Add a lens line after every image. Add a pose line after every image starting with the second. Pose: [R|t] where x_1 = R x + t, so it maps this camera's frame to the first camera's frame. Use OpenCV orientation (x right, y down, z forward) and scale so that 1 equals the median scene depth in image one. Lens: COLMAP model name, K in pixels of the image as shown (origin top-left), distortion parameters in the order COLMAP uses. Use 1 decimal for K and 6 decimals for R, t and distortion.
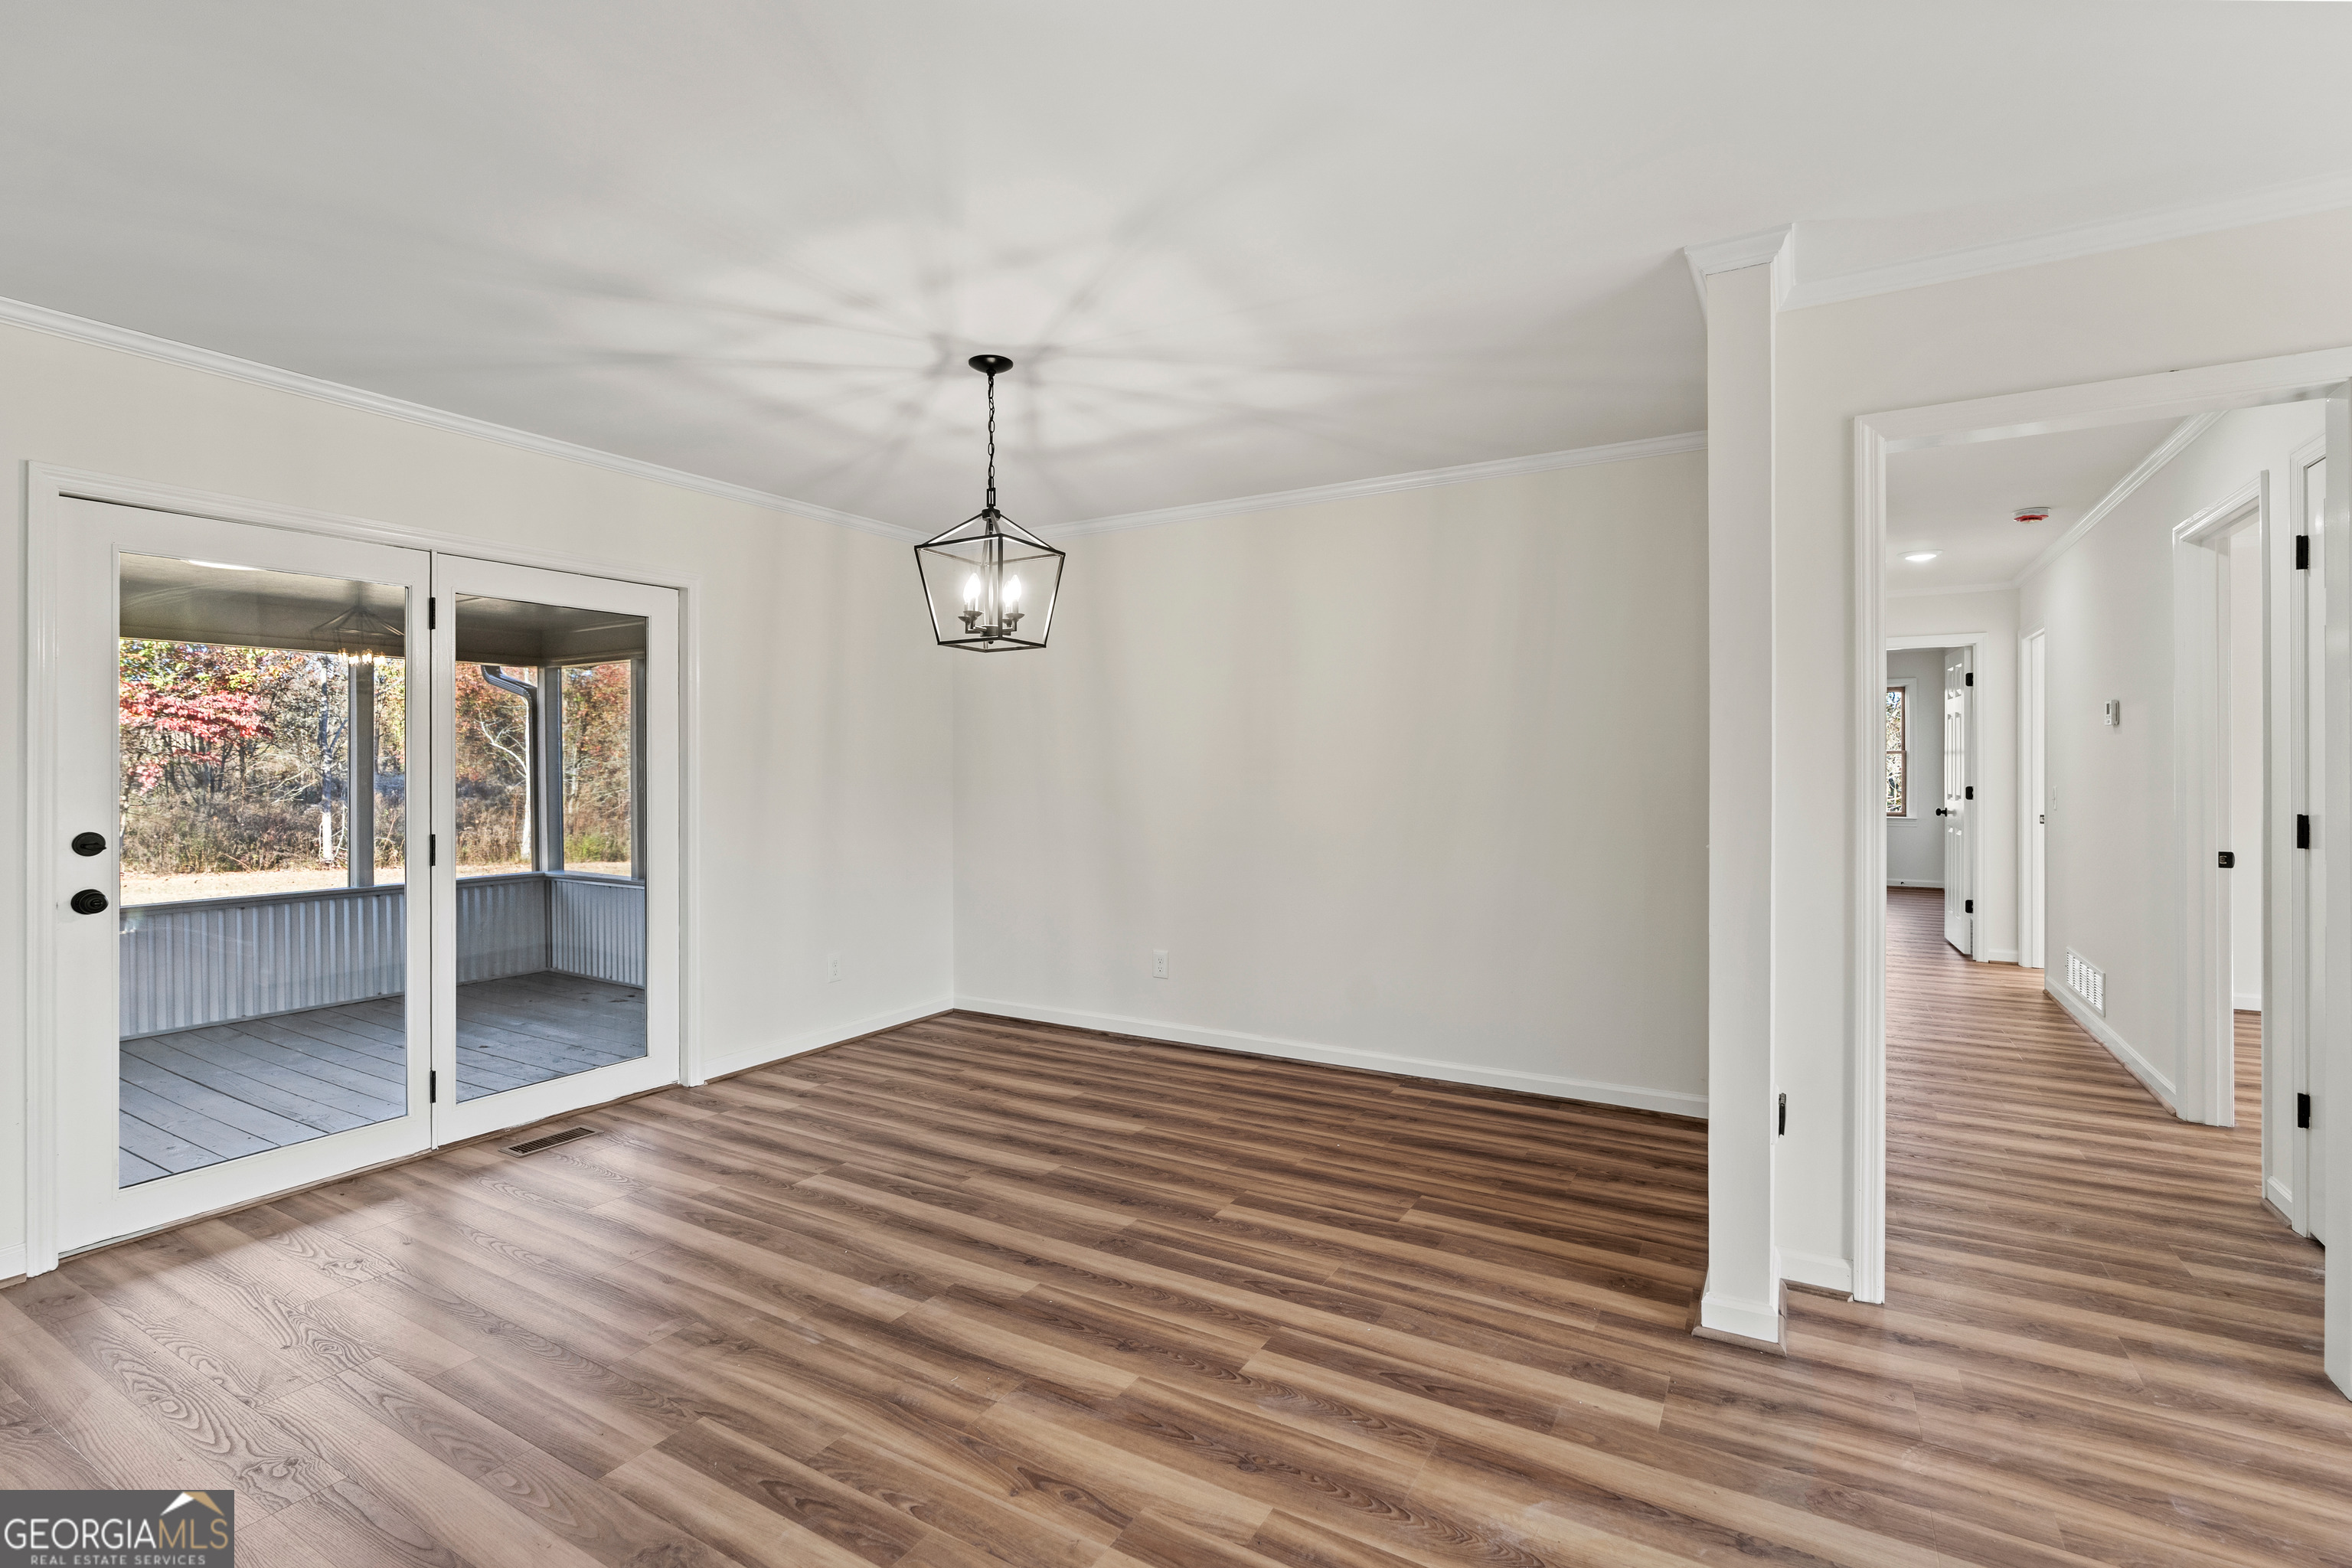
lens RADIAL K [[1062.7, 0, 1211.3], [0, 1062.7, 765.3], [0, 0, 1]] dist [-0.009926, 0.004973]
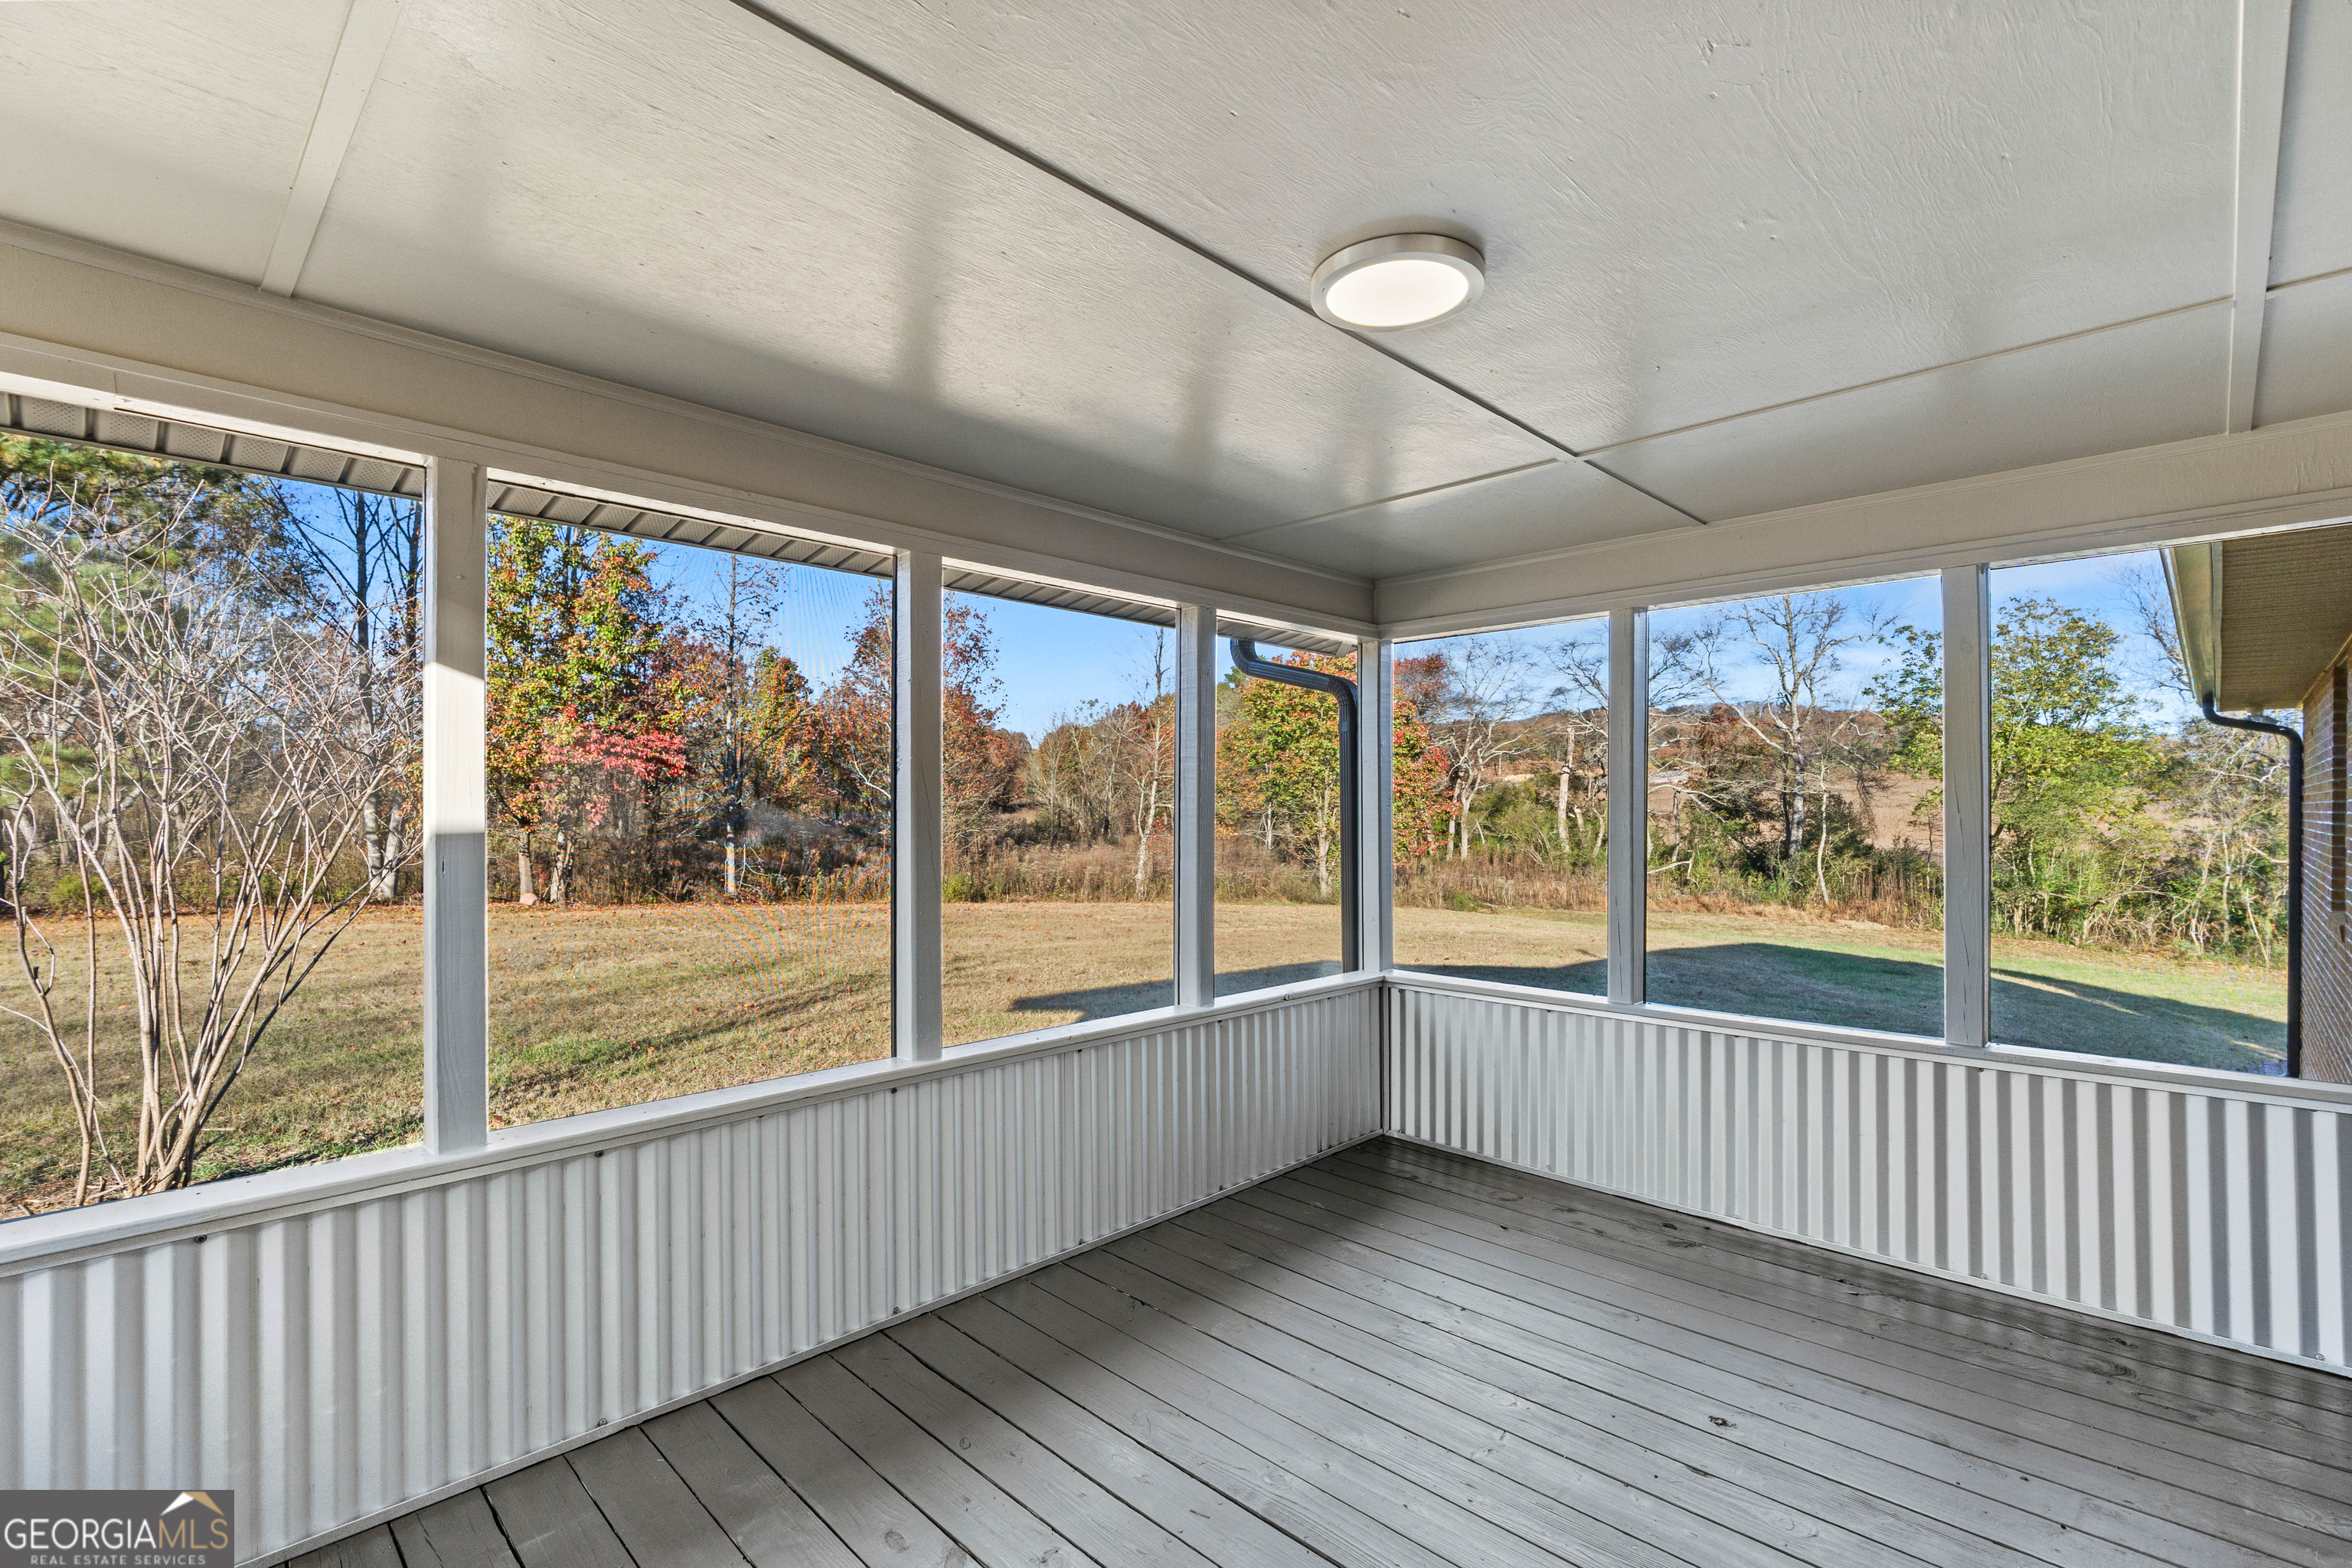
lens RADIAL K [[1062.7, 0, 1172.9], [0, 1062.7, 793.2], [0, 0, 1]] dist [-0.009926, 0.004973]
pose [[0.968925, -0.000498, -0.247354, -1.244290], [-0.002192, 0.999941, -0.010599, 0.006876], [0.247344, 0.010812, 0.968867, 0.794257]]
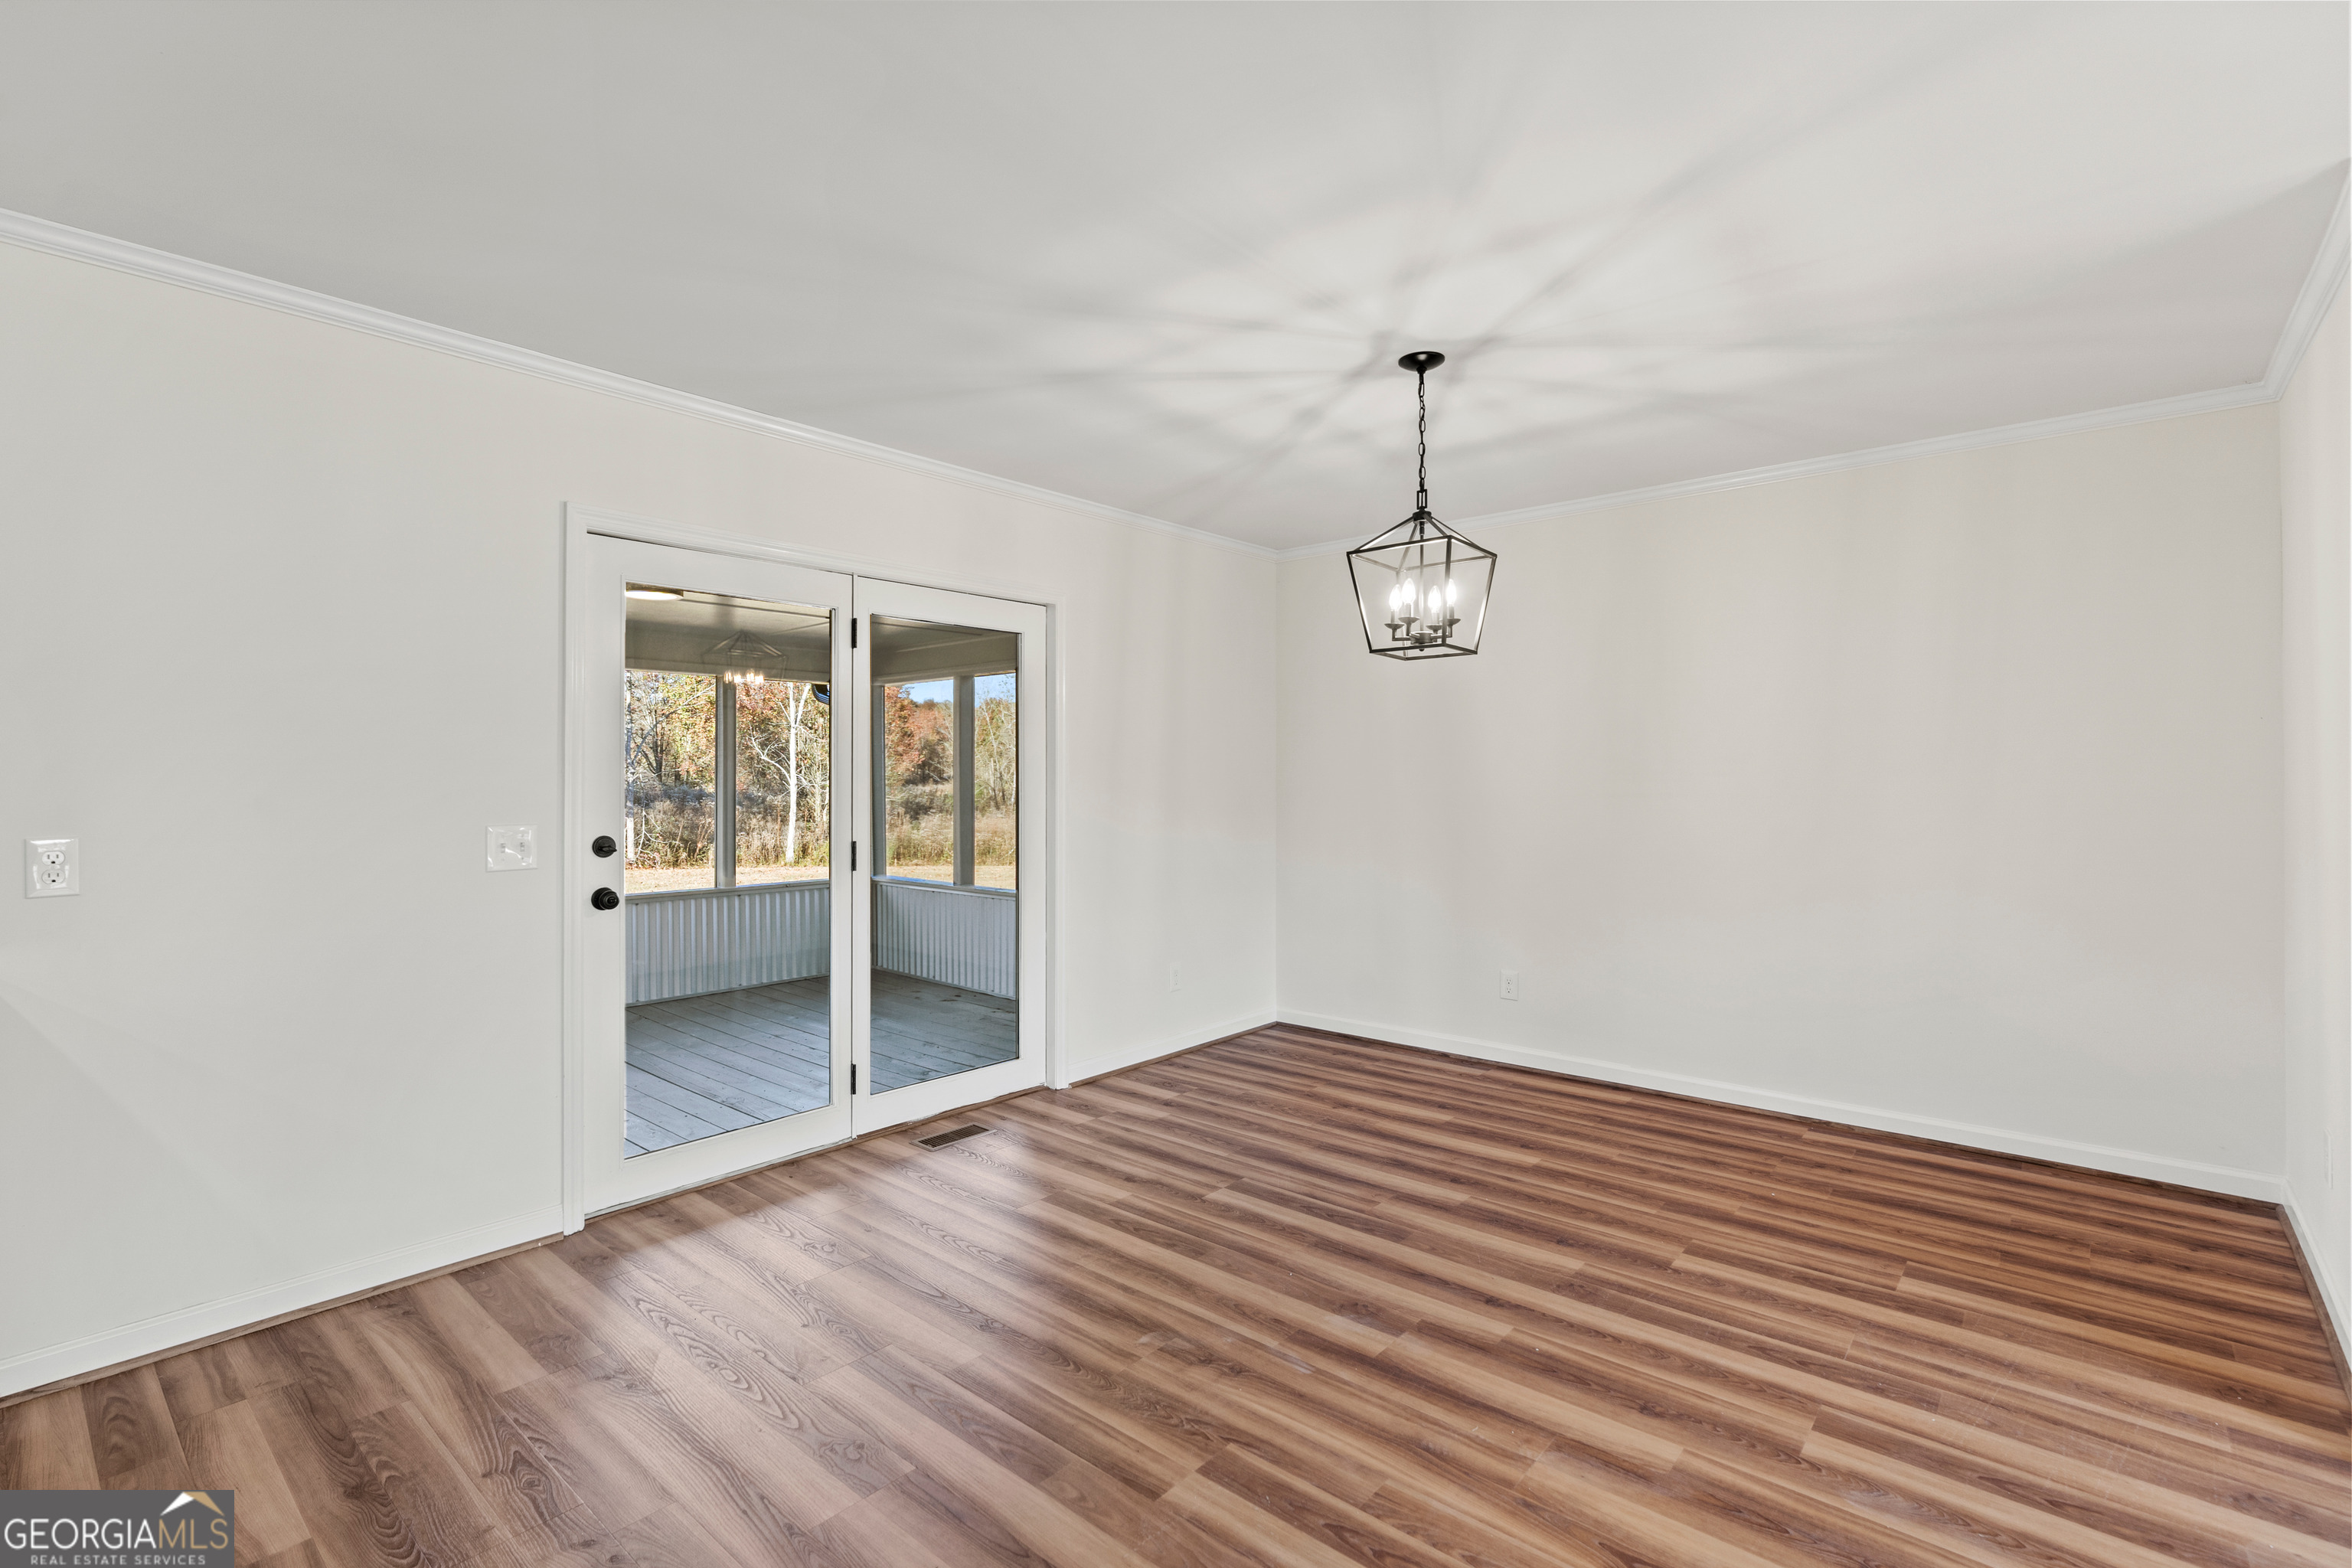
lens RADIAL K [[1062.7, 0, 1215.4], [0, 1062.7, 765.4], [0, 0, 1]] dist [-0.009926, 0.004973]
pose [[0.983851, -0.000022, -0.178988, -0.213805], [-0.001846, 0.999946, -0.010271, 0.000138], [0.178978, 0.010436, 0.983798, 0.019654]]
